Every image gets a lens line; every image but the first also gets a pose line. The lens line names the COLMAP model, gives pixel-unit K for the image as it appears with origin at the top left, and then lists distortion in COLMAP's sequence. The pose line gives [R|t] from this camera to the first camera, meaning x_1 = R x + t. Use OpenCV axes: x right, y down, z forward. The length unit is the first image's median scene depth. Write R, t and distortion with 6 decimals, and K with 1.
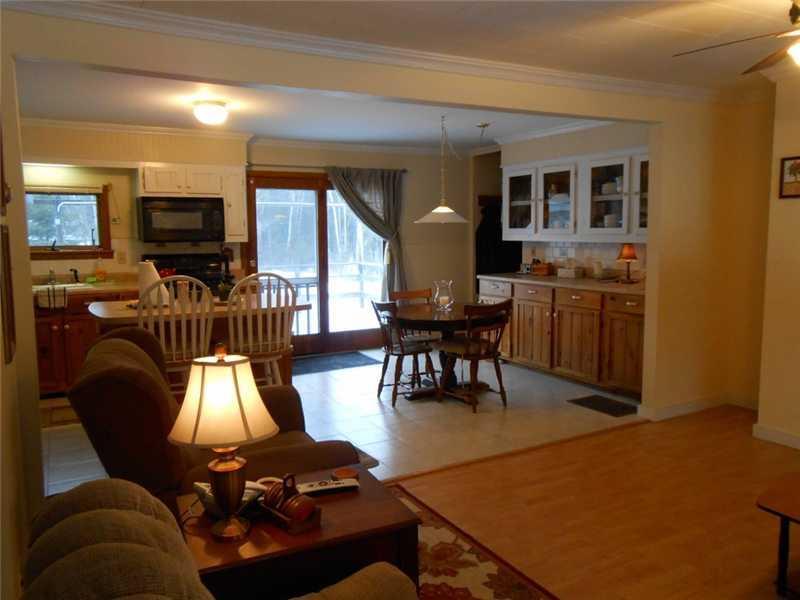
lens RADIAL K [[633.3, 0, 406.9], [0, 633.3, 303.5], [0, 0, 1]] dist [-0.026640, 0.049310]
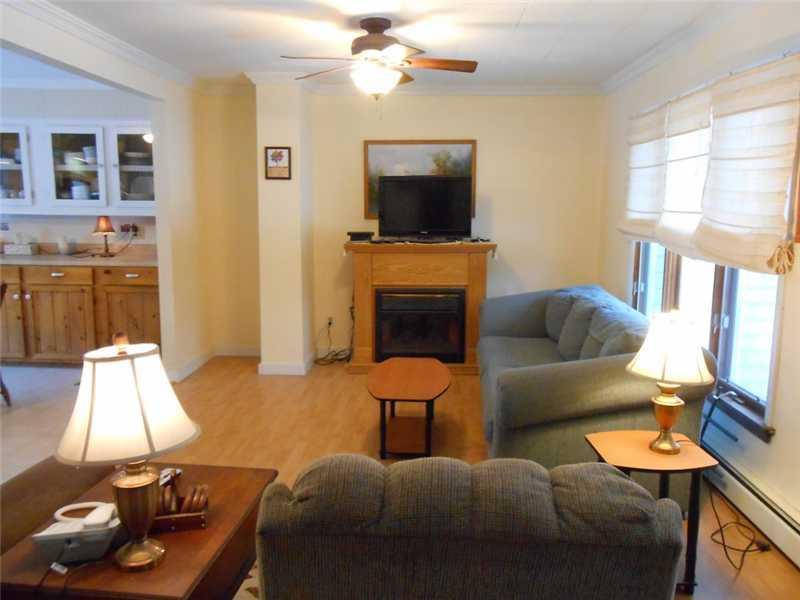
lens RADIAL K [[633.3, 0, 402.4], [0, 633.3, 299.8], [0, 0, 1]] dist [-0.026640, 0.049310]
pose [[0.522722, -0.105935, 0.845896, -0.259066], [0.080392, 0.993953, 0.074799, -0.001662], [-0.848704, 0.028904, 0.528077, 0.090994]]
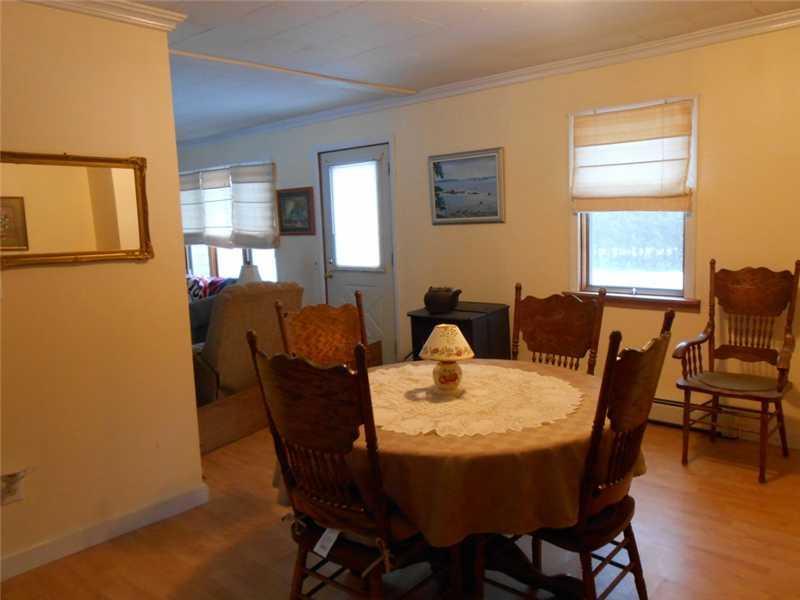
lens RADIAL K [[633.3, 0, 399.5], [0, 633.3, 300.6], [0, 0, 1]] dist [-0.026640, 0.049310]
pose [[-0.326322, -0.092522, 0.940720, -0.934116], [0.146899, 0.978143, 0.147160, -0.008162], [-0.933774, 0.186213, -0.305598, 0.269655]]
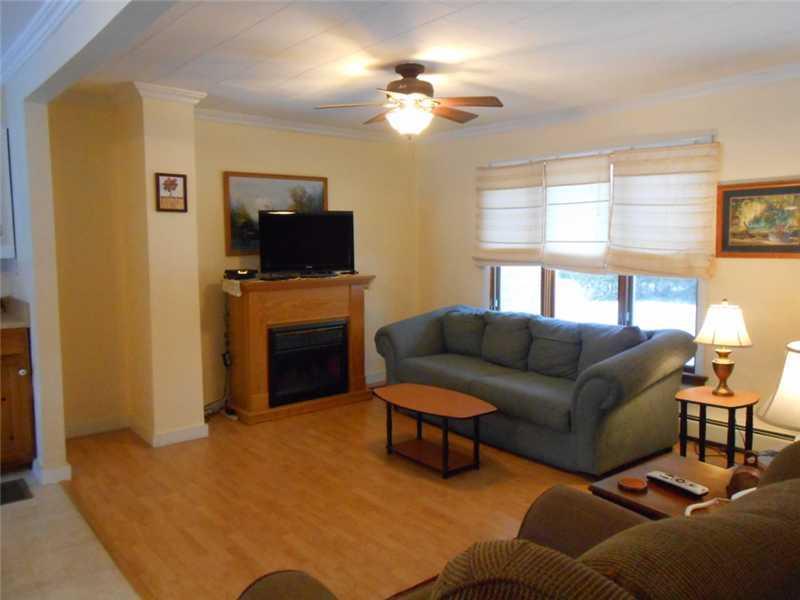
lens RADIAL K [[633.3, 0, 398.4], [0, 633.3, 301.1], [0, 0, 1]] dist [-0.026640, 0.049310]
pose [[-0.185138, -0.072505, 0.980034, -0.385203], [0.121364, 0.987953, 0.096017, -0.053723], [-0.975190, 0.136717, -0.174108, 0.608543]]
